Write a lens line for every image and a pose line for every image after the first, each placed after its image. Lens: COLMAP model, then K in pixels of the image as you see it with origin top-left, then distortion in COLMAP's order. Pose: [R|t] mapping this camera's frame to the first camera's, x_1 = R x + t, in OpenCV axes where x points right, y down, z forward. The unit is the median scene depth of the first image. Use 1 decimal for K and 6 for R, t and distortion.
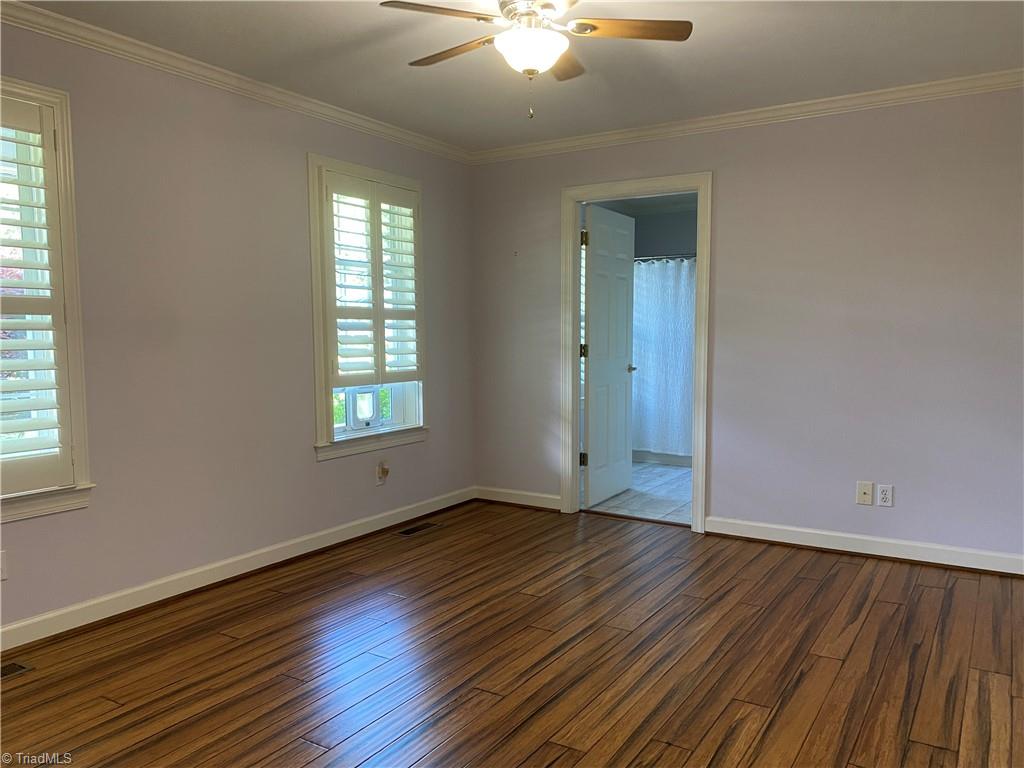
lens RADIAL K [[777.6, 0, 512.2], [0, 777.6, 390.1], [0, 0, 1]] dist [0.036306, -0.005822]
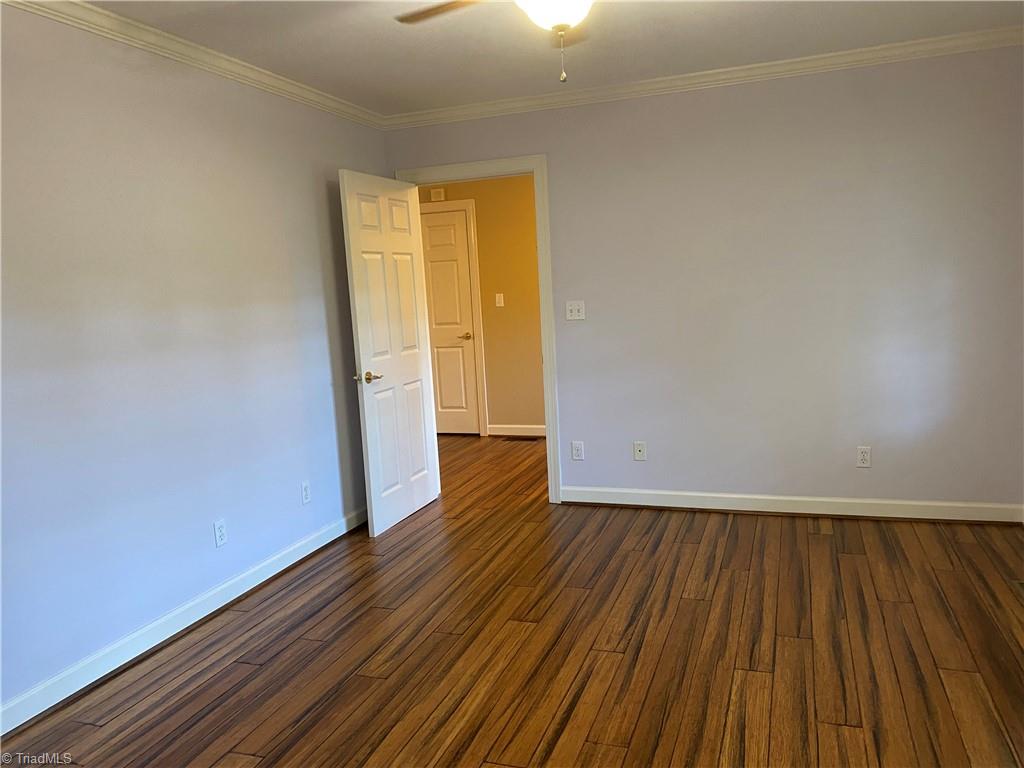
lens RADIAL K [[777.6, 0, 512.2], [0, 777.6, 390.1], [0, 0, 1]] dist [0.036306, -0.005822]
pose [[-0.974214, 0.086301, -0.208470, 0.298011], [0.039553, 0.974973, 0.218775, -0.215541], [0.222134, 0.204888, -0.953246, 1.942486]]
